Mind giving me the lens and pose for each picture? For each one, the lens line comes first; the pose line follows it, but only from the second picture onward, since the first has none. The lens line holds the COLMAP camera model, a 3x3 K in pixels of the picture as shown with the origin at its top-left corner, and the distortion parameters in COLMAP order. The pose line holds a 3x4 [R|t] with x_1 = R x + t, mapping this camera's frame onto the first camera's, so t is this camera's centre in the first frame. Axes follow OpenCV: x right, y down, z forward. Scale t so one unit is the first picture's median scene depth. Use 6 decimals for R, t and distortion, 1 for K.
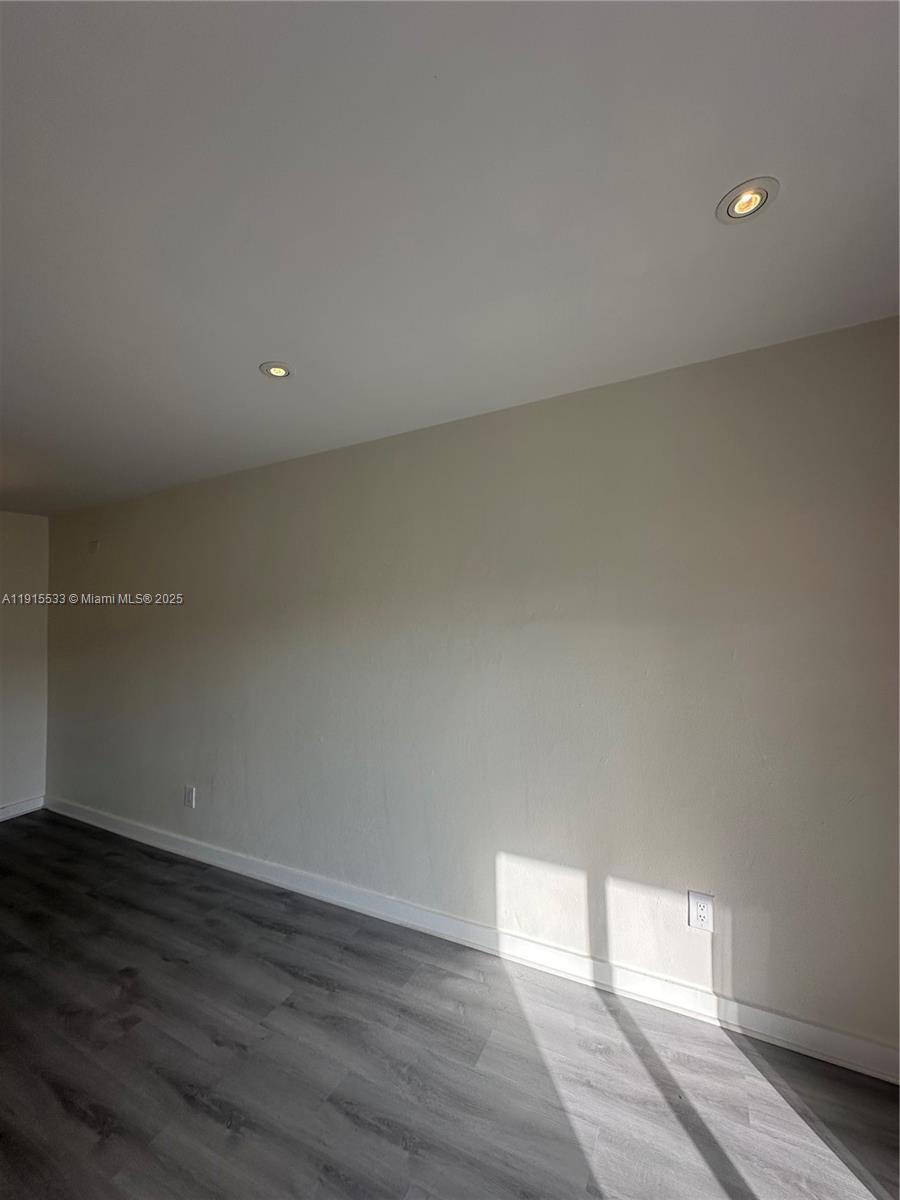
lens RADIAL K [[478.5, 0, 457.3], [0, 478.5, 603.6], [0, 0, 1]] dist [-0.006254, 0.000666]
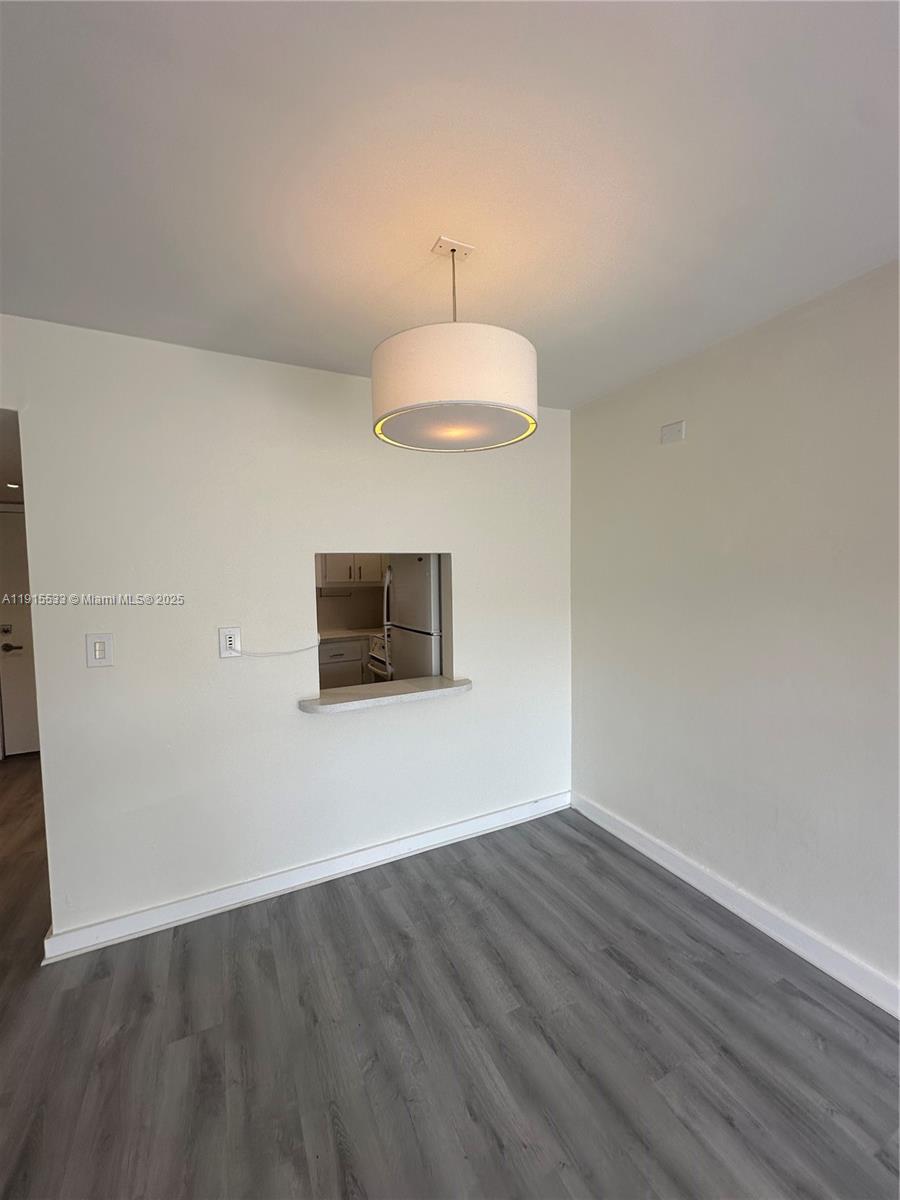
lens RADIAL K [[478.5, 0, 448.2], [0, 478.5, 612.2], [0, 0, 1]] dist [-0.006254, 0.000666]
pose [[0.809484, 0.066615, -0.583350, -0.620147], [0.008774, 0.992060, 0.125461, 0.037093], [0.587076, -0.106677, 0.802472, 0.332013]]
